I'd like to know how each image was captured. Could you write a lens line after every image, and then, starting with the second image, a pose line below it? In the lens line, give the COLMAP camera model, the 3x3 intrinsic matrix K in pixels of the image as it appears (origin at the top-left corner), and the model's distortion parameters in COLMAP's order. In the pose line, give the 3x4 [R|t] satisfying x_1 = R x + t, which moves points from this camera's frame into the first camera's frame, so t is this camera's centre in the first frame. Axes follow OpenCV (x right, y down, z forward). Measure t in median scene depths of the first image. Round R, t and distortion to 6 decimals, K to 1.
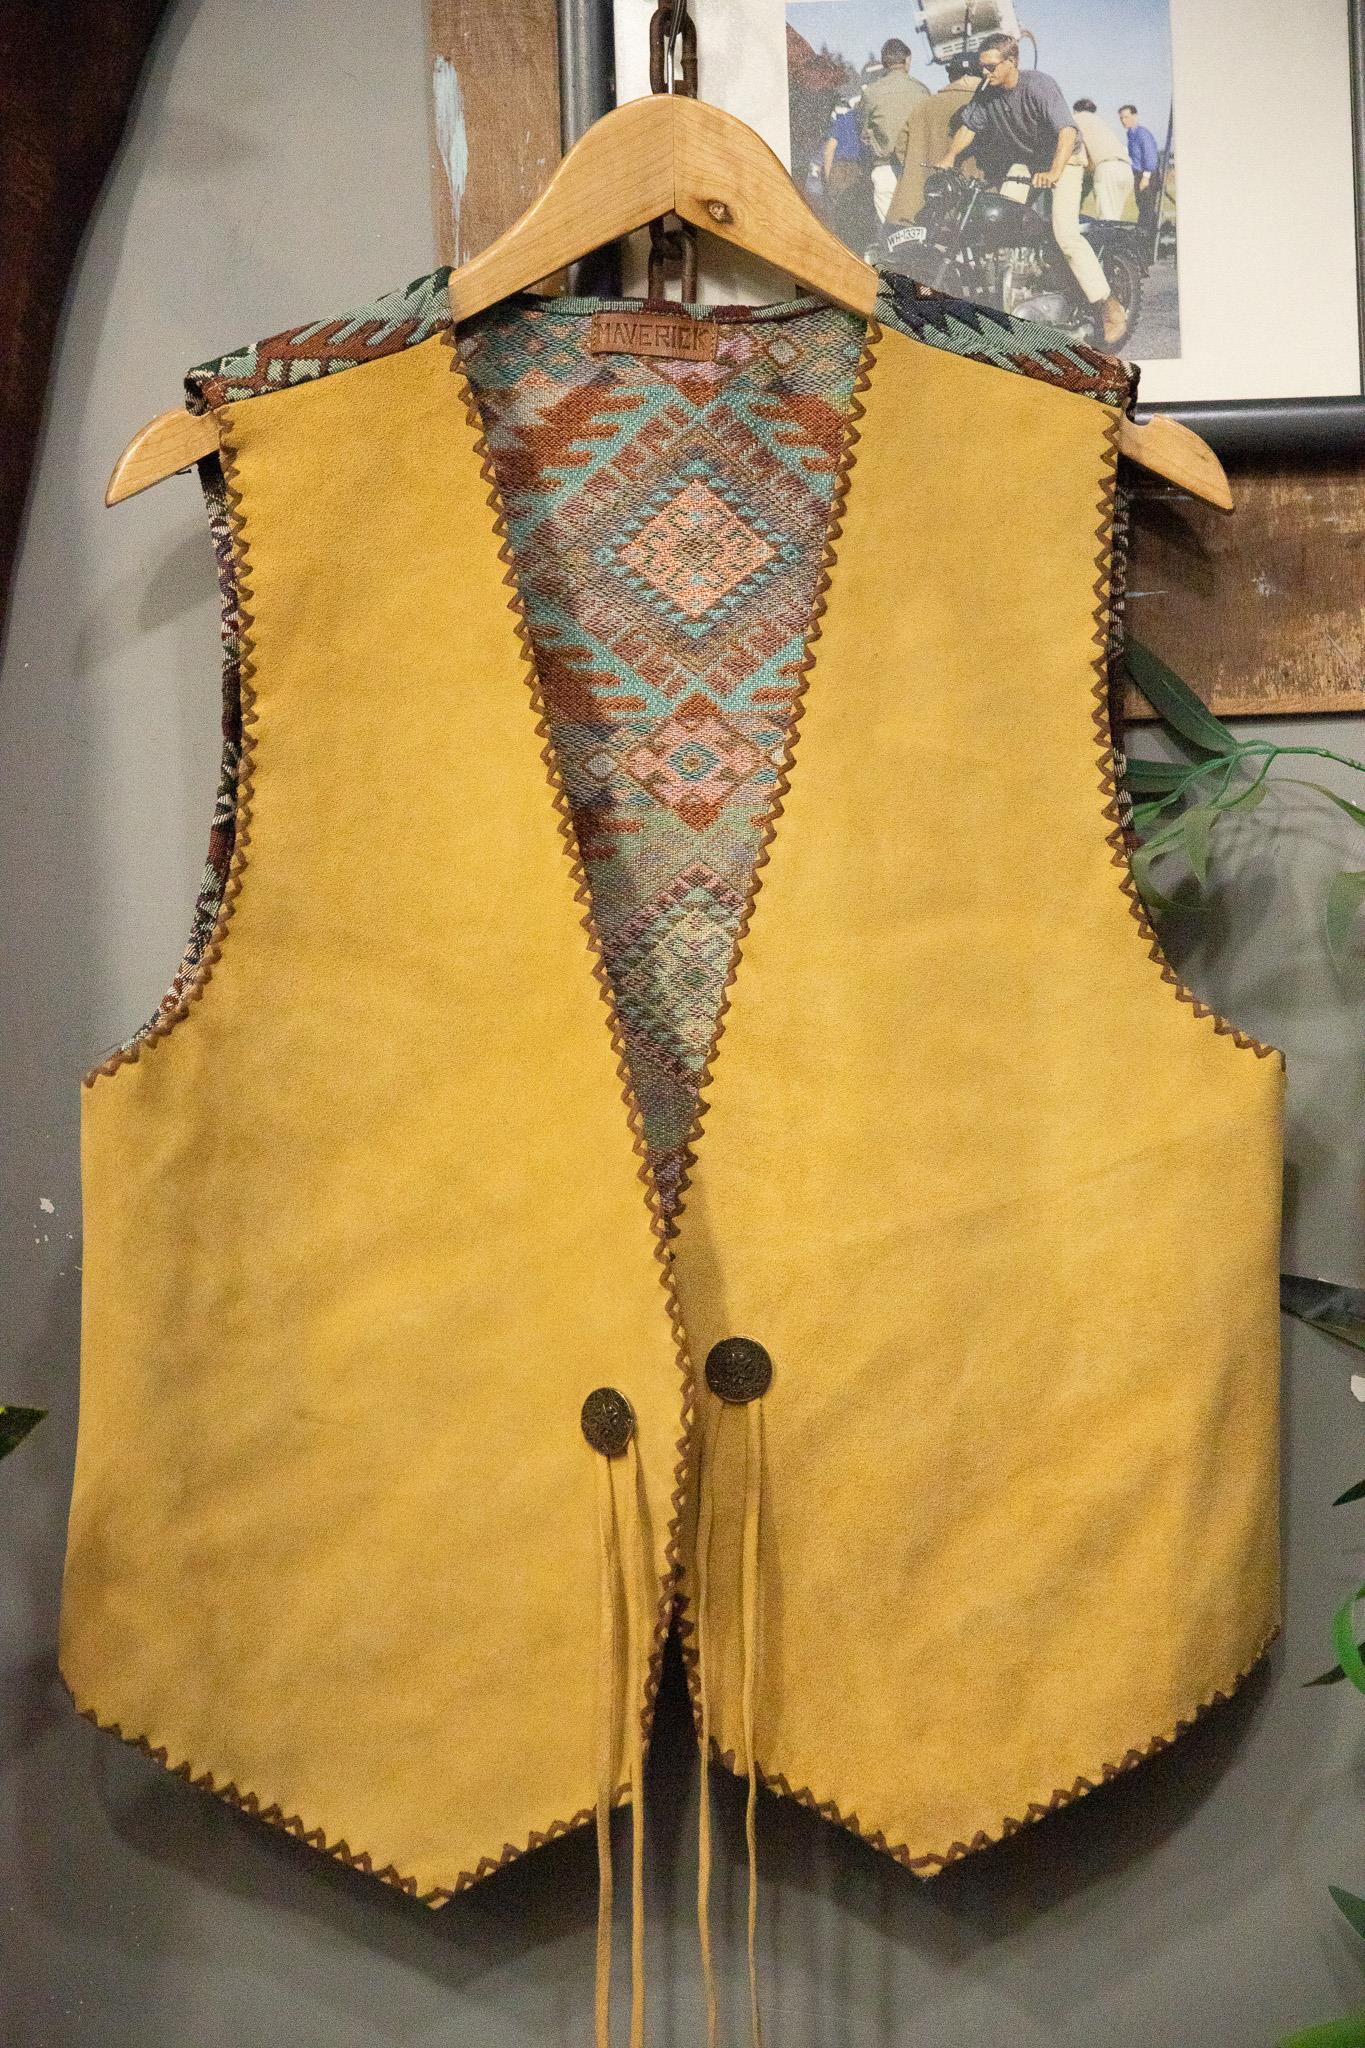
lens RADIAL K [[3819.8, 0, 671.6], [0, 3819.8, 1100.7], [0, 0, 1]] dist [0.127023, 0.000000]
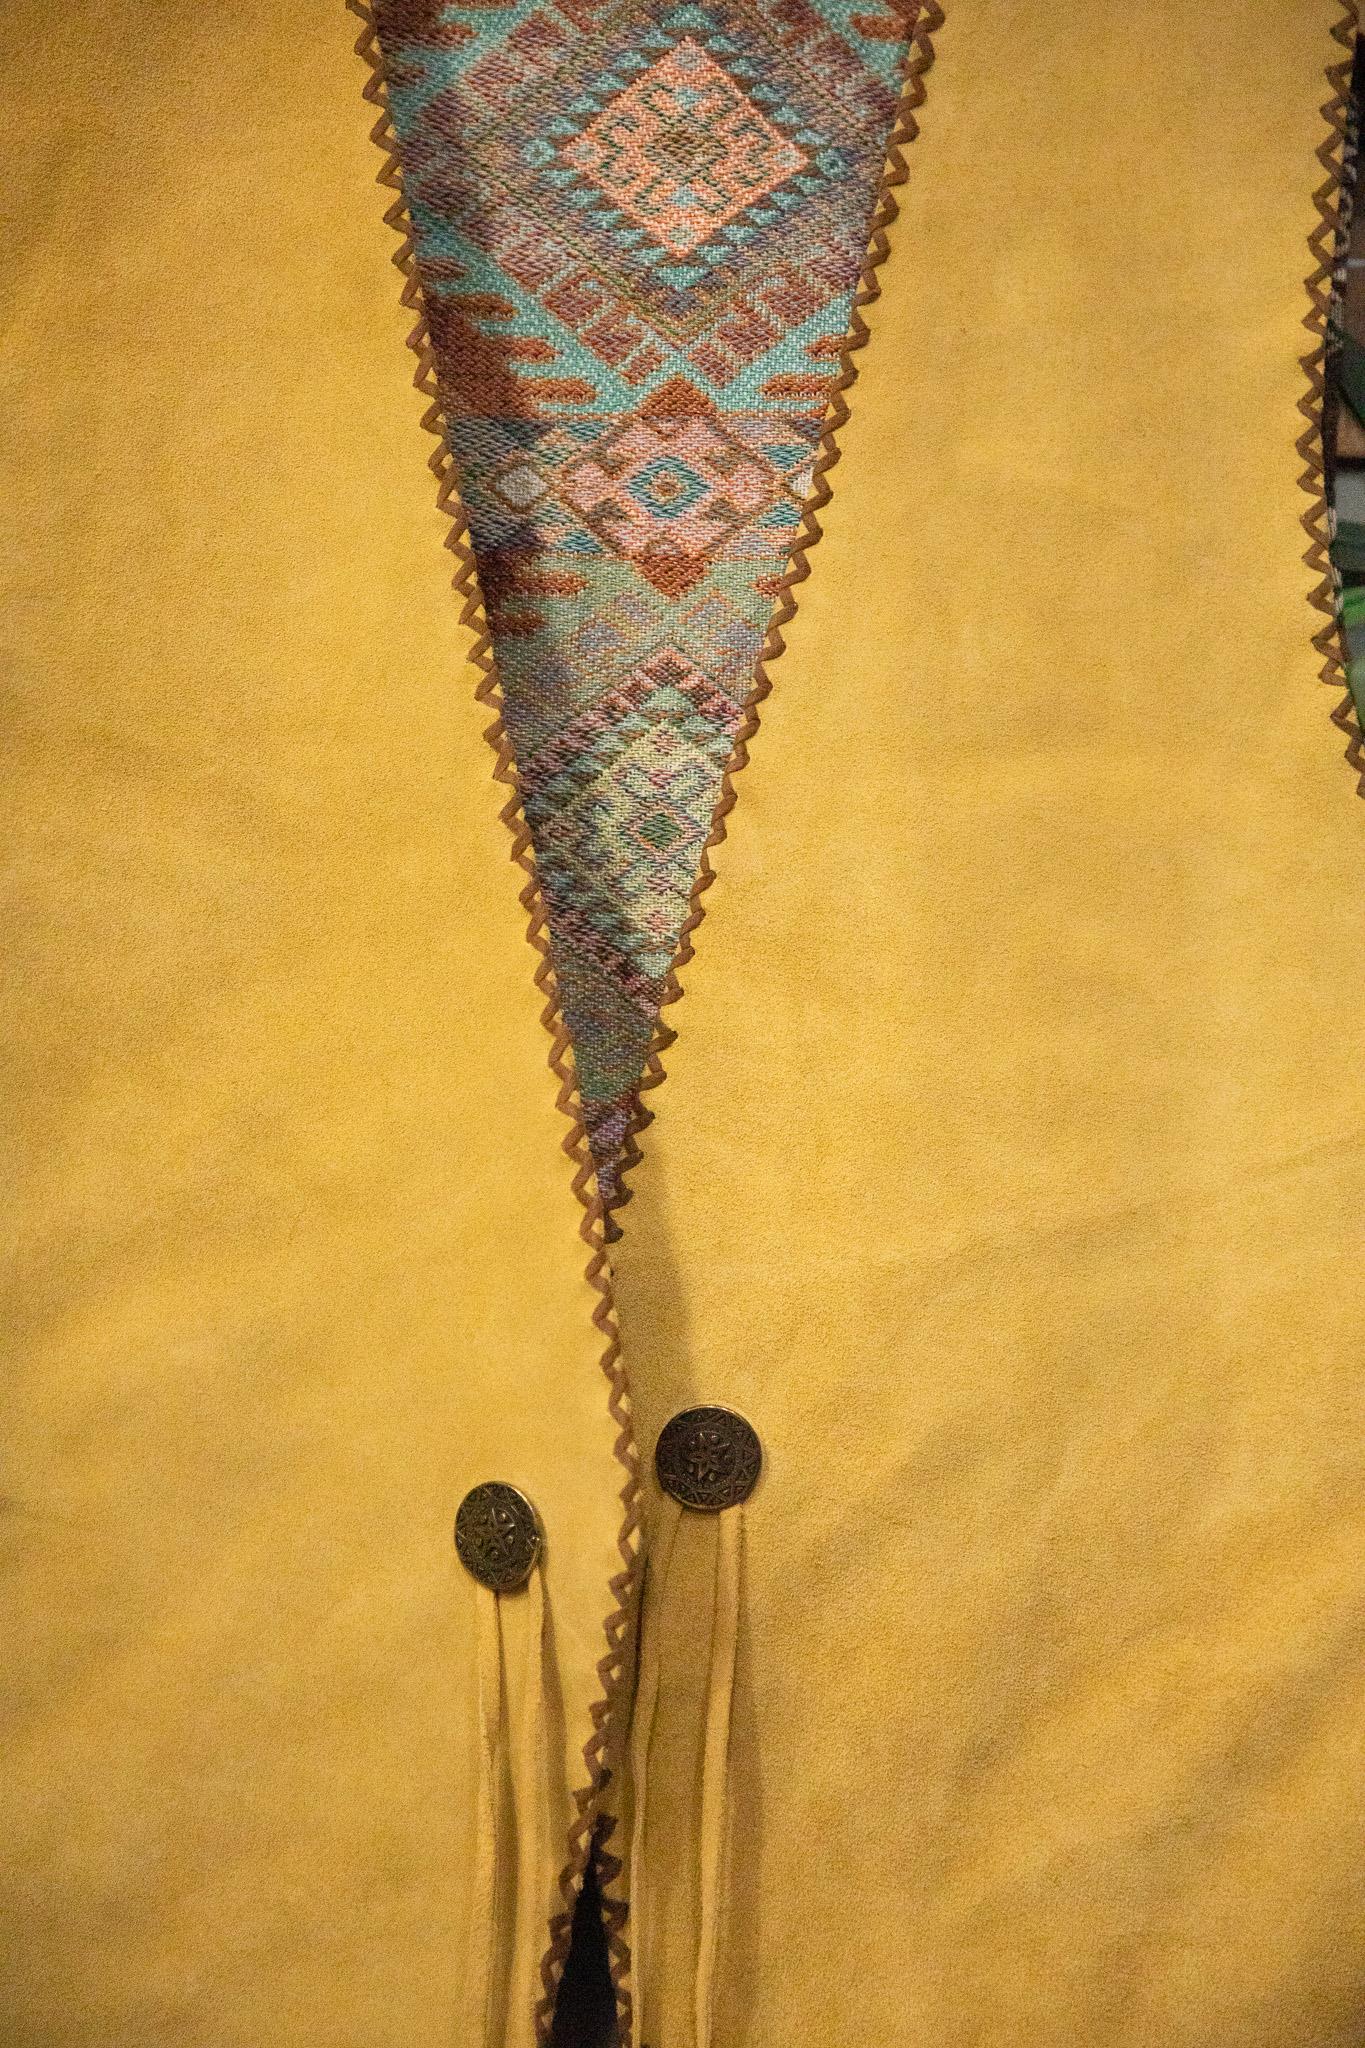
lens RADIAL K [[3819.8, 0, 688.0], [0, 3819.8, 1093.1], [0, 0, 1]] dist [0.127023, 0.000000]
pose [[0.997236, 0.039868, 0.062692, -0.026780], [-0.042781, 0.998033, 0.045818, -0.017747], [-0.060742, -0.048373, 0.996981, 0.362359]]
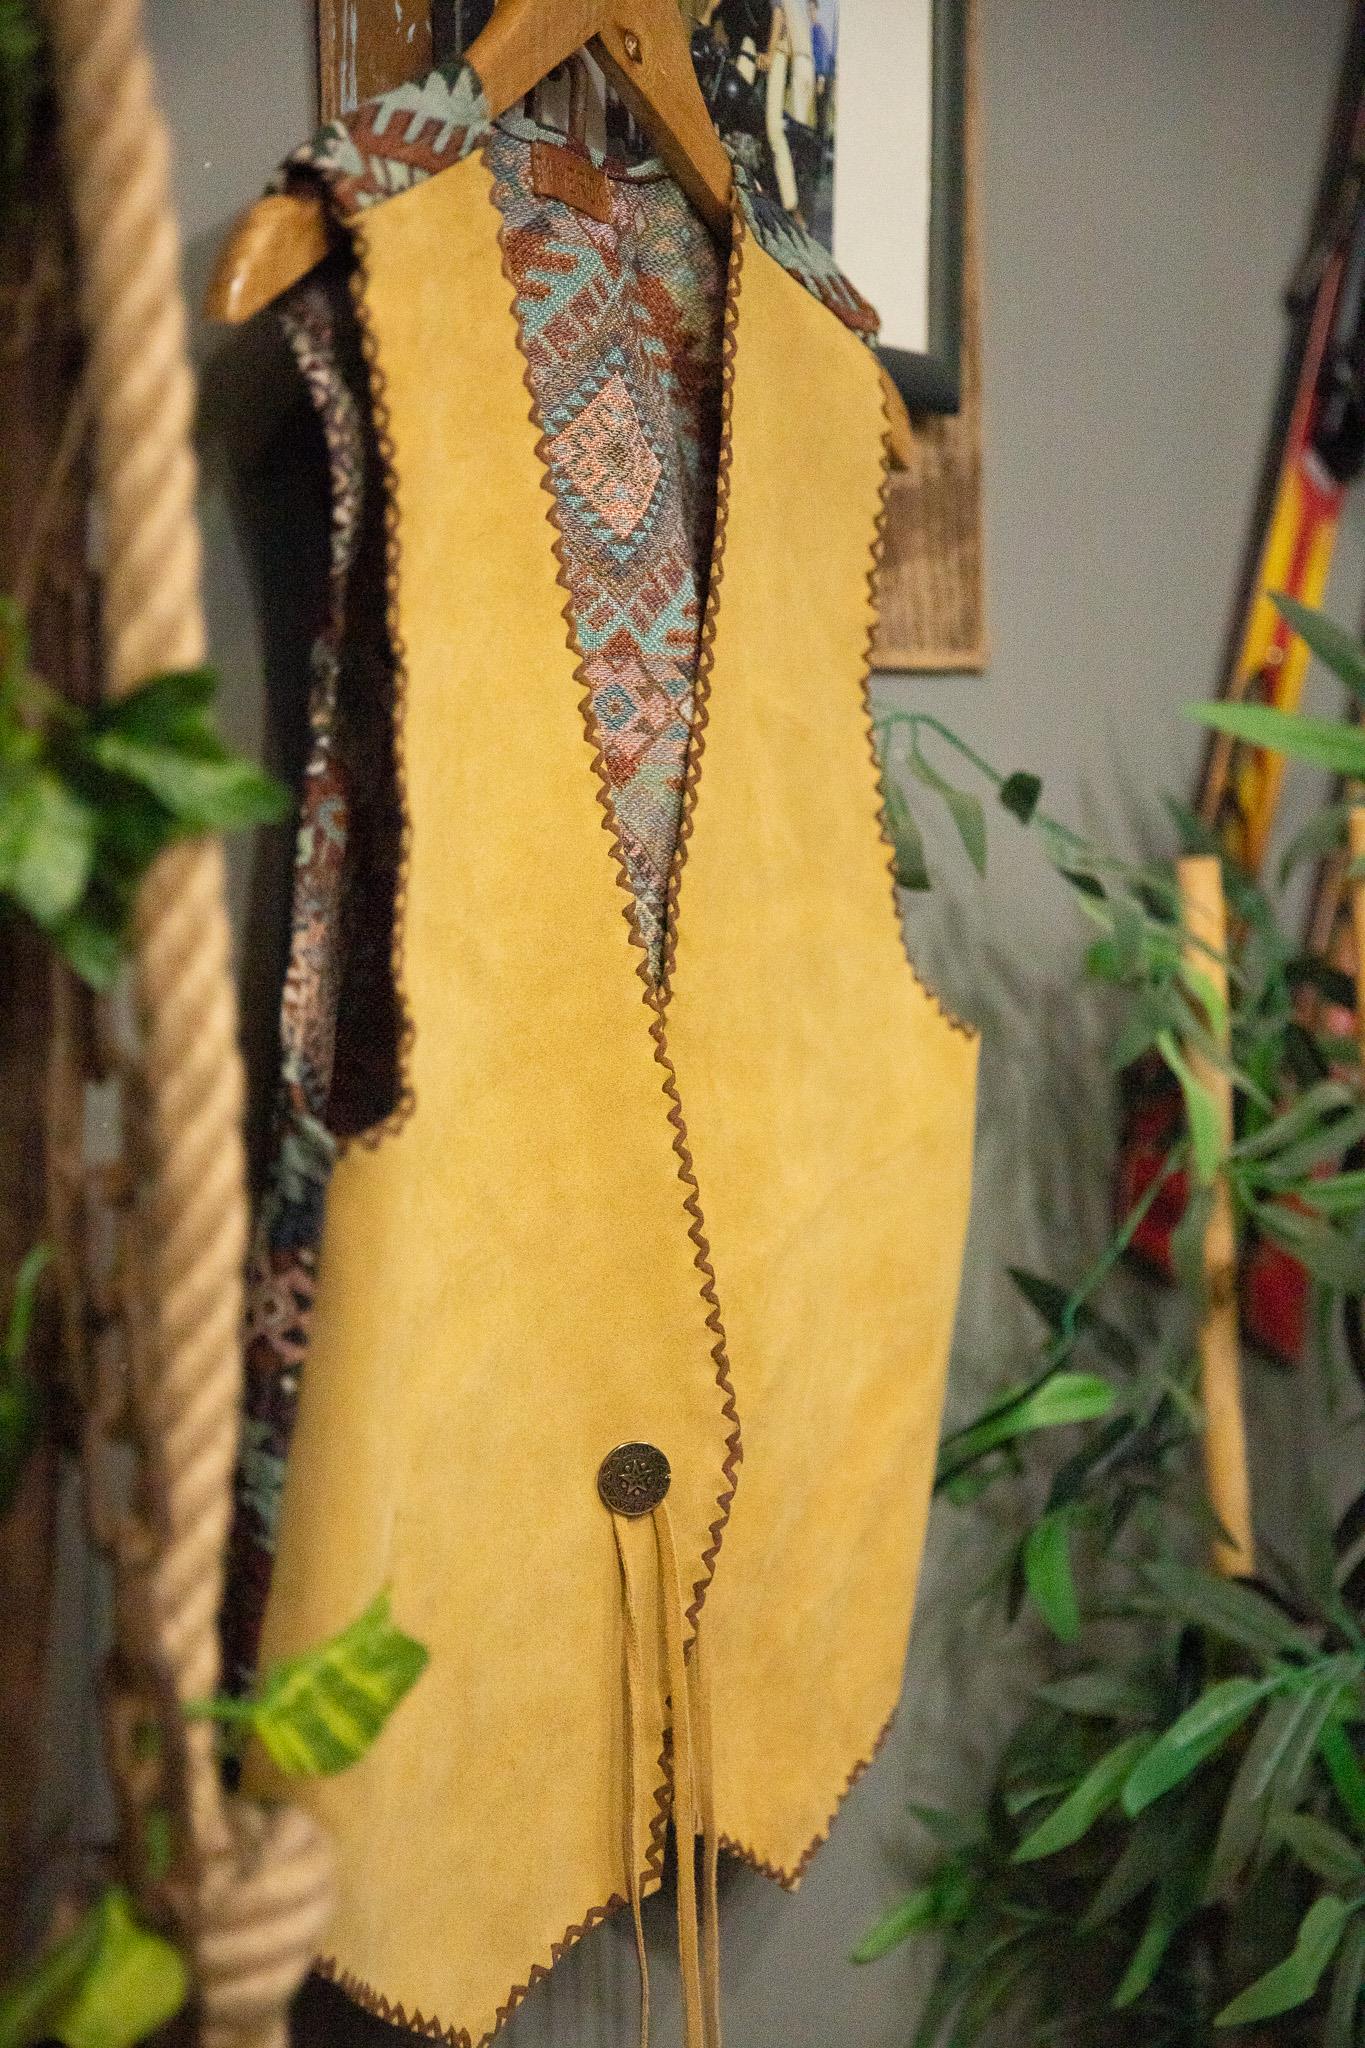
lens RADIAL K [[3619.3, 0, 632.6], [0, 3619.3, 1080.1], [0, 0, 1]] dist [0.147057, 0.000000]
pose [[0.544756, -0.040561, 0.837613, -0.689956], [-0.110300, 0.986686, 0.119516, -0.104123], [-0.831309, -0.157496, 0.533029, 0.542172]]
